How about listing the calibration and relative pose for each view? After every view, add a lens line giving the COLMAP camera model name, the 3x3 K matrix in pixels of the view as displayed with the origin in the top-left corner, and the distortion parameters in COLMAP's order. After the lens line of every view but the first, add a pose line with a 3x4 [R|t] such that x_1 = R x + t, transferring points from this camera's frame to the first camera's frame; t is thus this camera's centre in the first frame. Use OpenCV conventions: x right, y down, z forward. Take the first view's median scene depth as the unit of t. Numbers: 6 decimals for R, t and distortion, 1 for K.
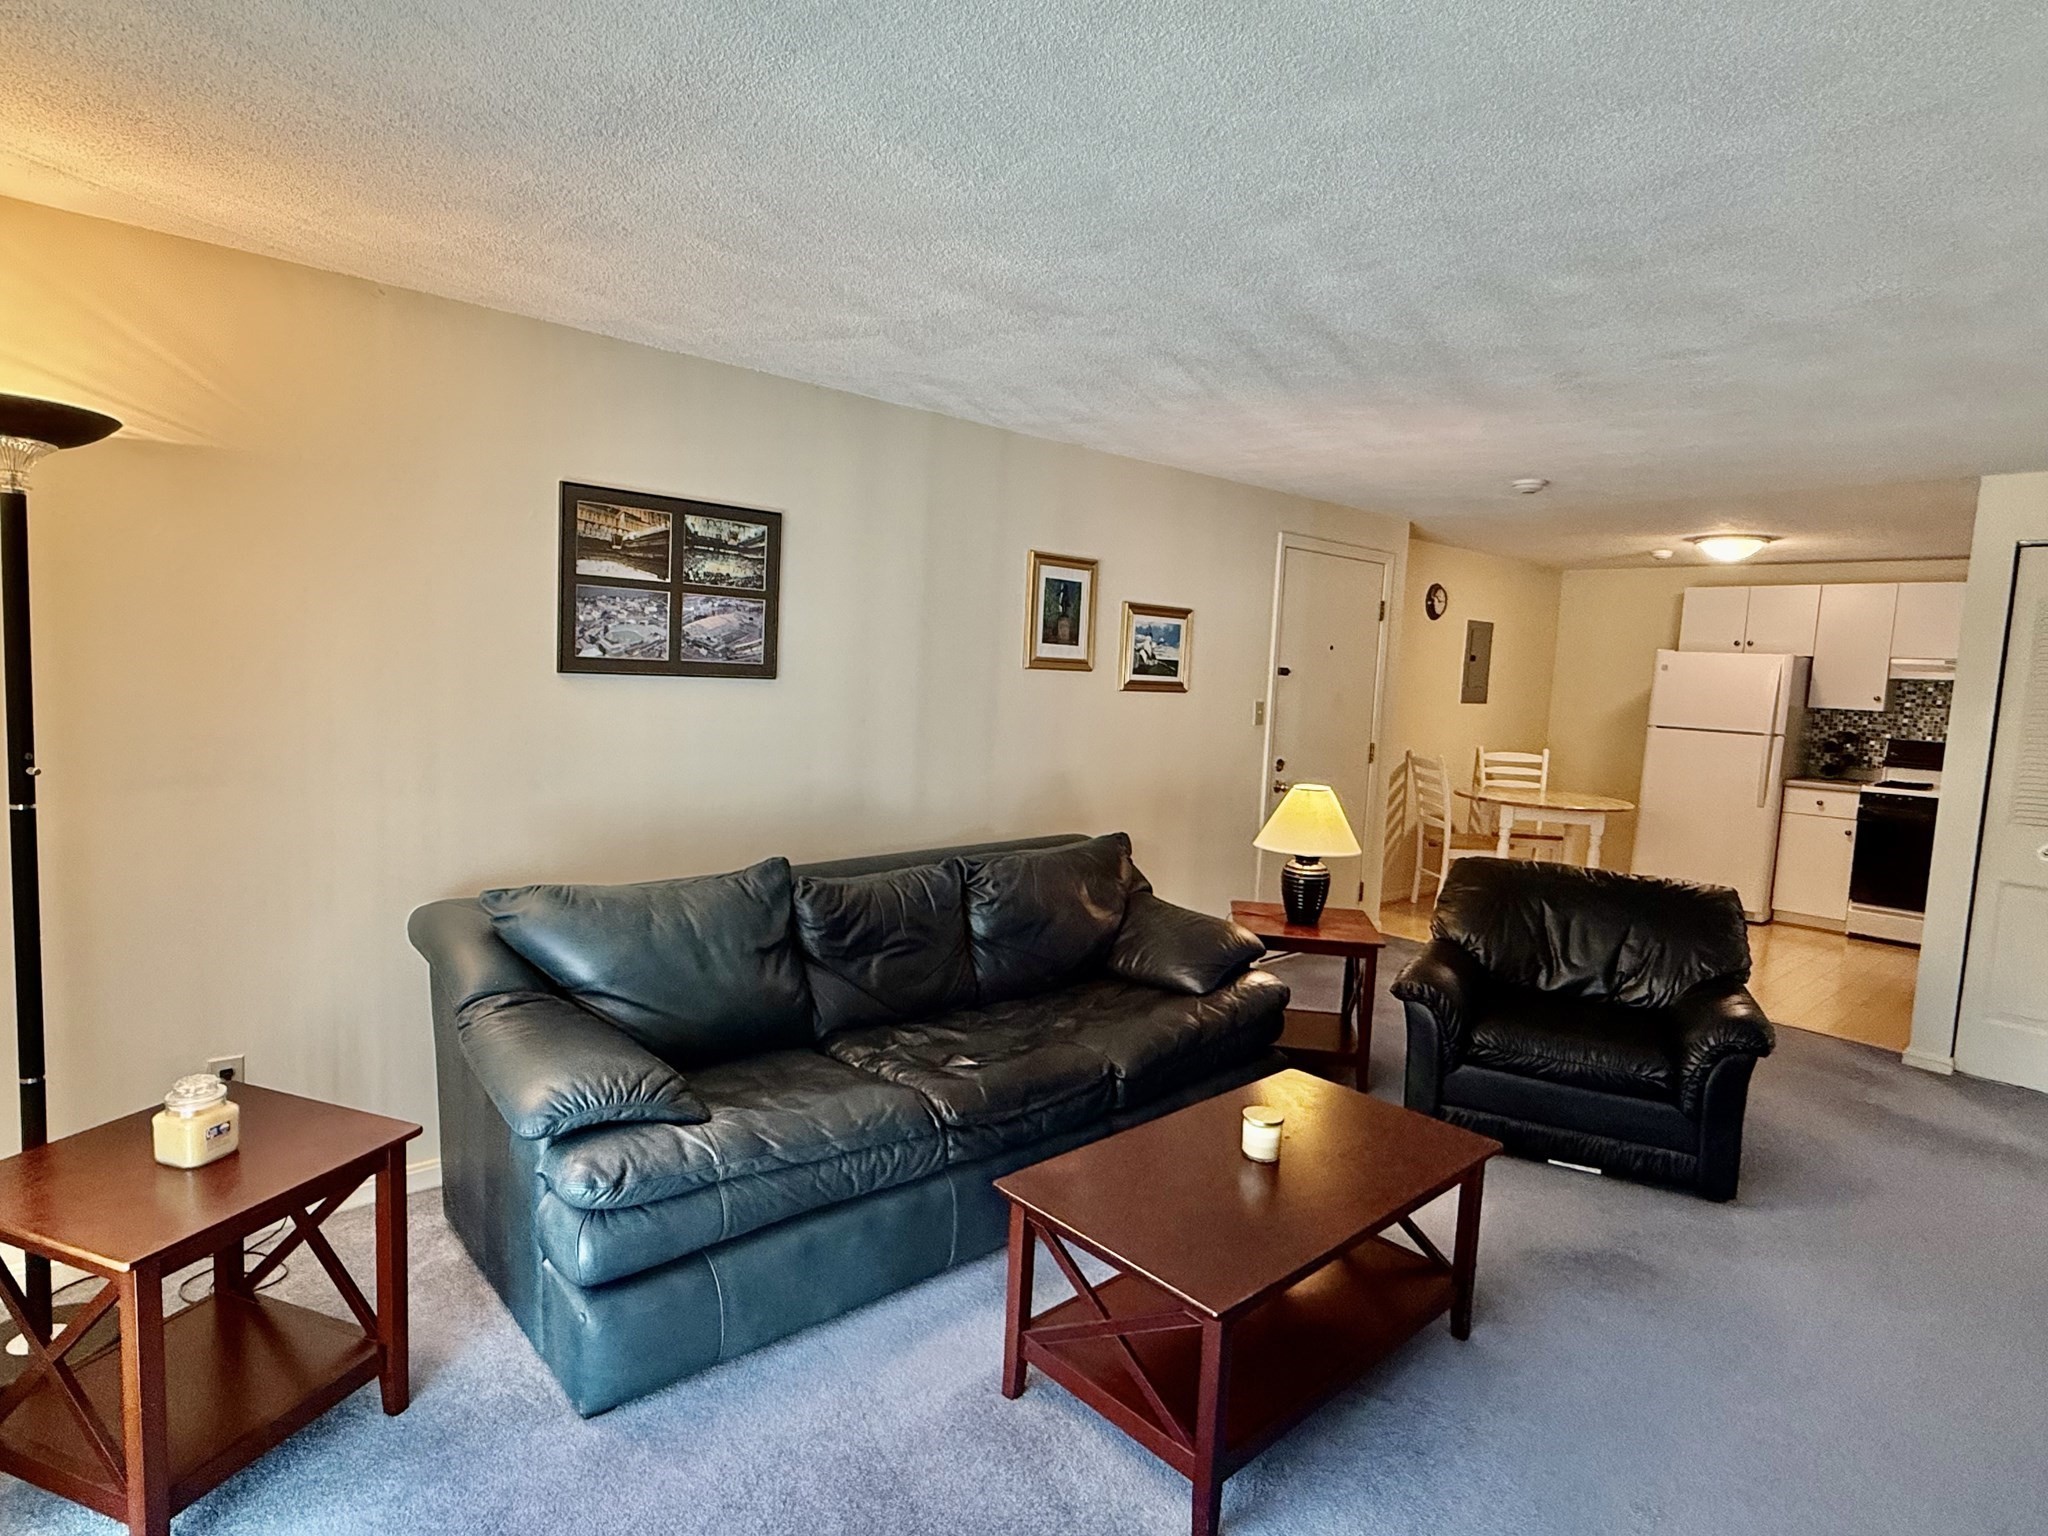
lens RADIAL K [[1104.7, 0, 1015.3], [0, 1104.7, 773.5], [0, 0, 1]] dist [0.003449, 0.000310]
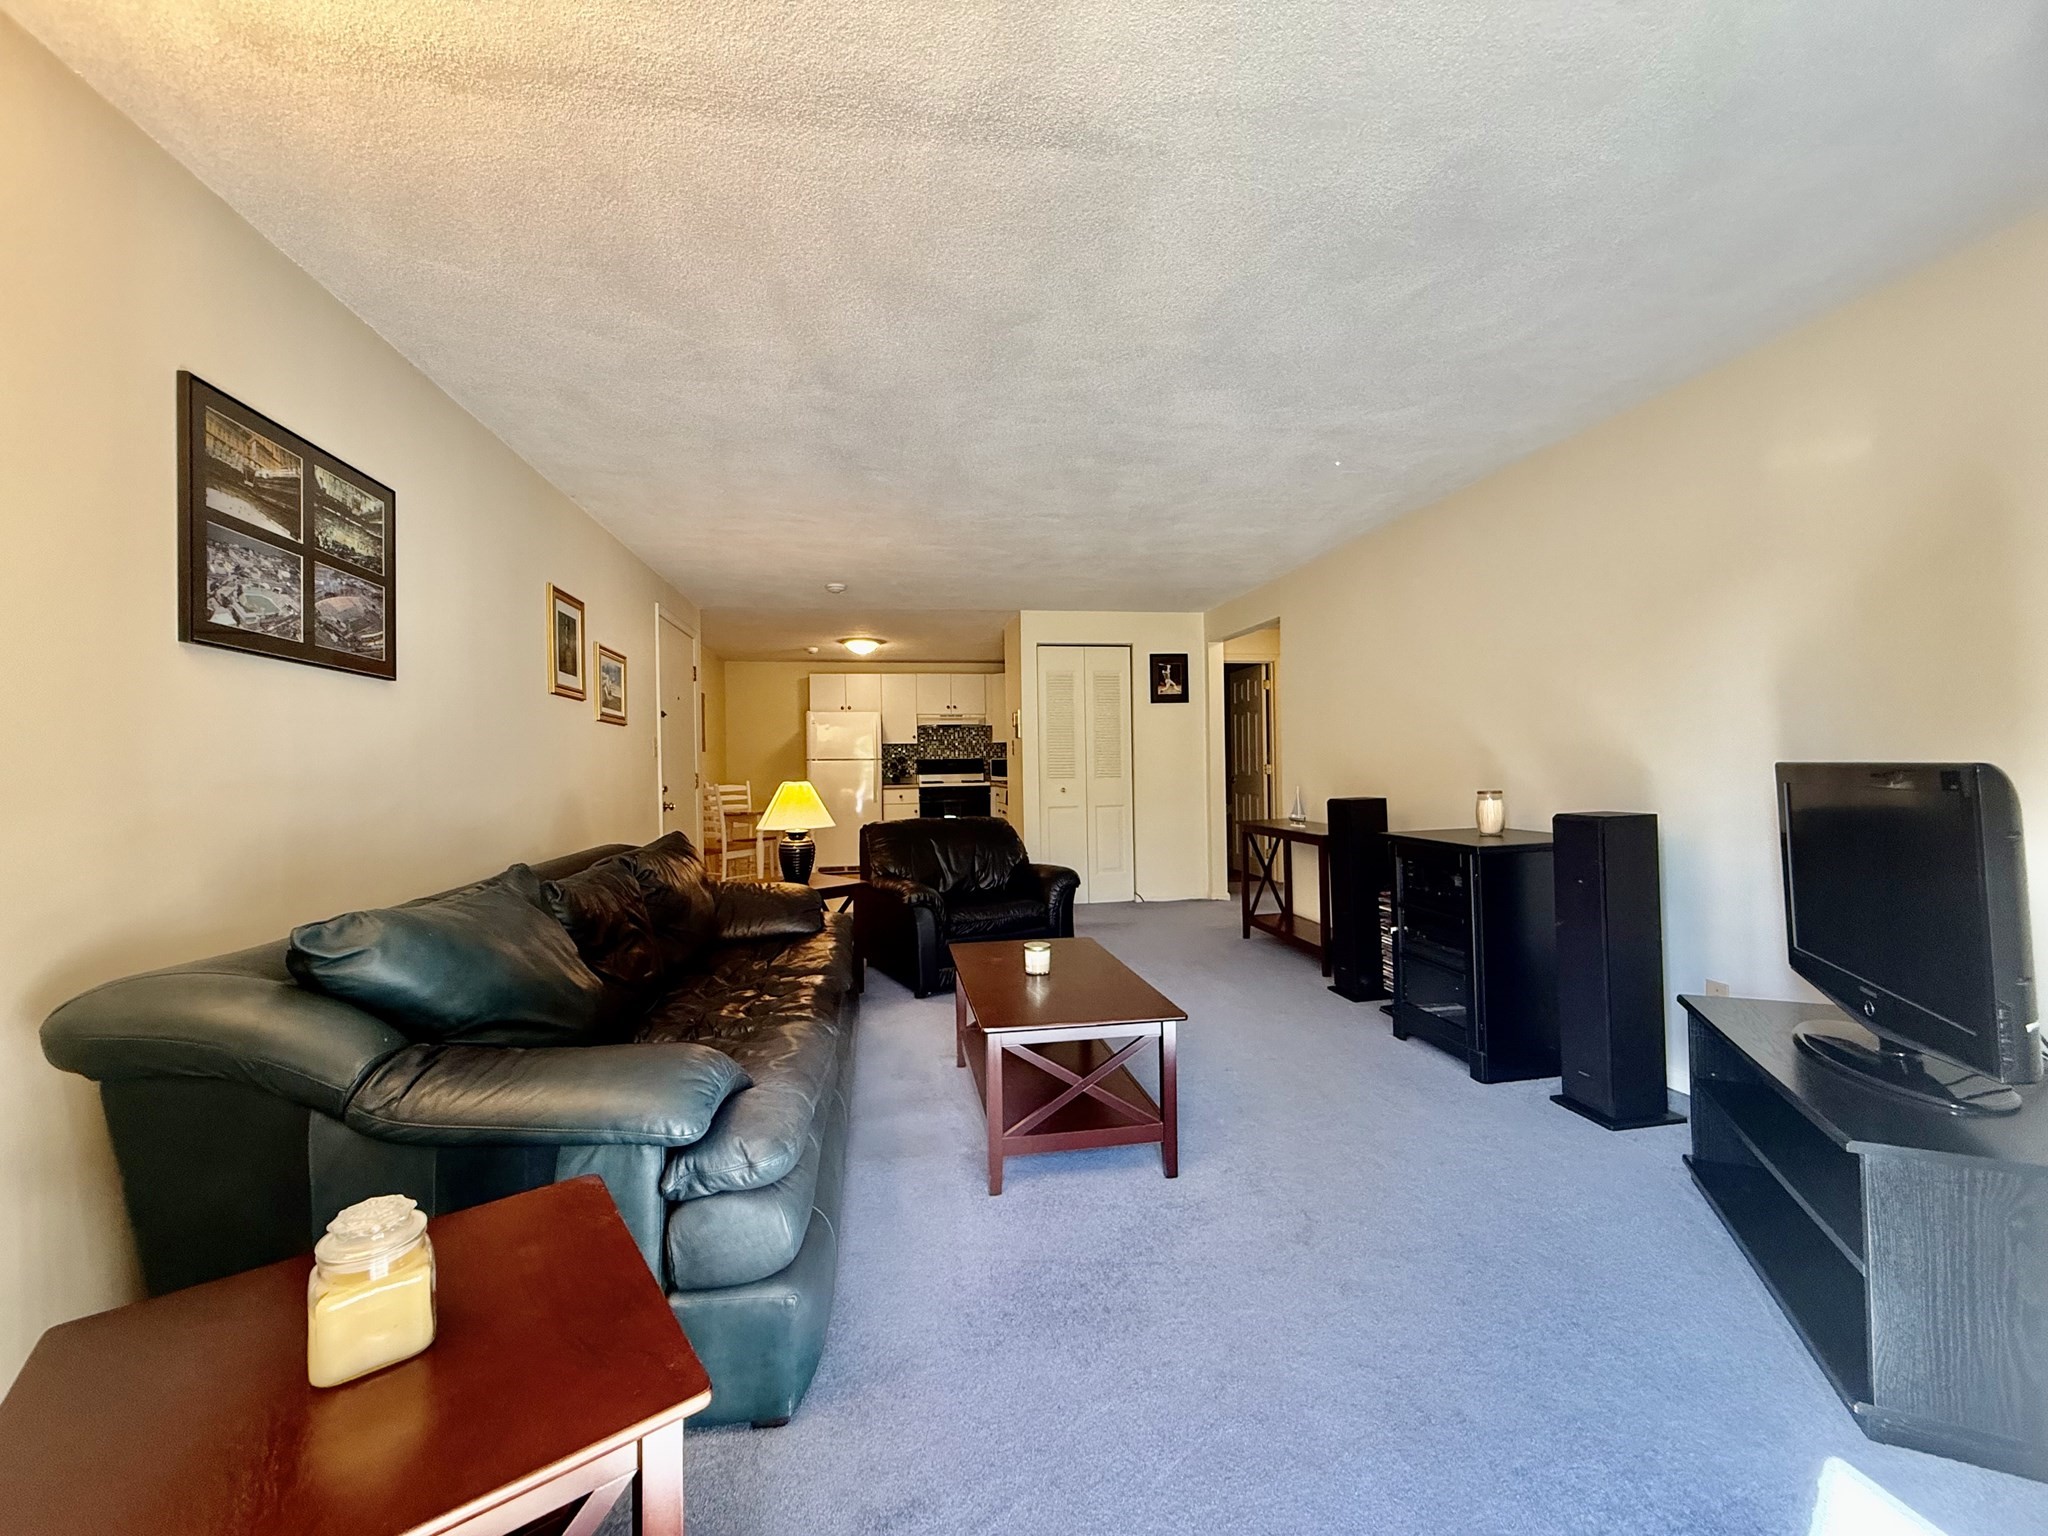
lens RADIAL K [[820.5, 0, 1024.0], [0, 820.5, 768.0], [0, 0, 1]] dist [-0.001497, -0.000418]
pose [[0.536002, -0.054132, 0.842479, -0.513766], [0.127079, 0.991745, -0.017128, 0.057470], [-0.834597, 0.116242, 0.538456, 0.264508]]
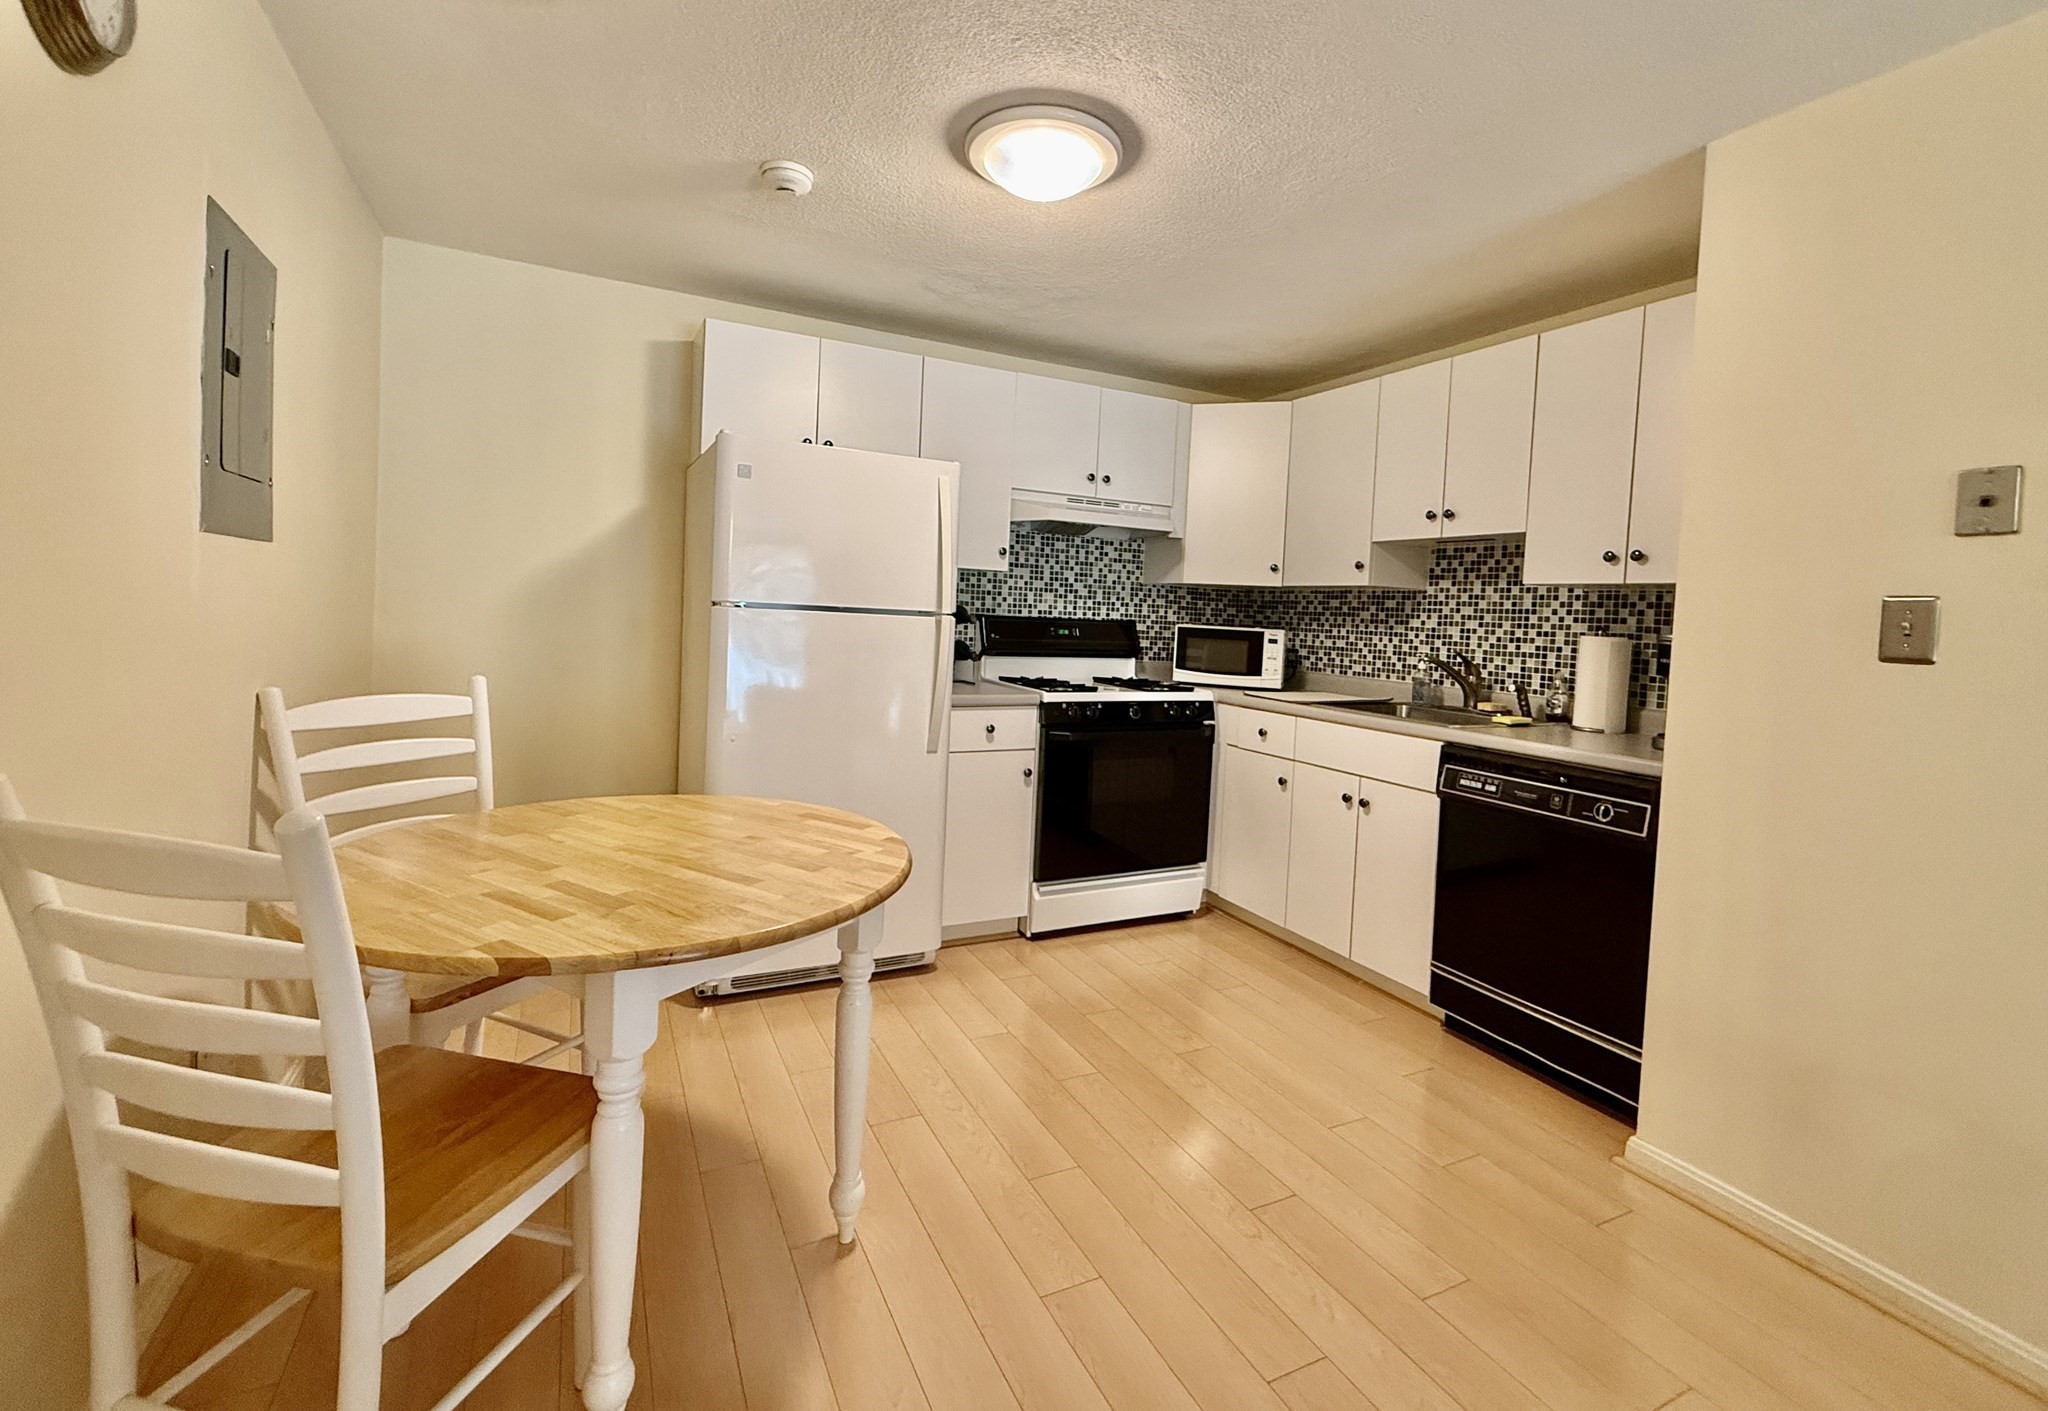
lens RADIAL K [[900.7, 0, 1022.1], [0, 900.7, 639.6], [0, 0, 1]] dist [0.001669, 0.000133]
pose [[0.277126, -0.060118, 0.958951, 0.563472], [0.067014, 0.996820, 0.043126, -0.076523], [-0.958494, 0.052312, 0.280273, 1.681361]]
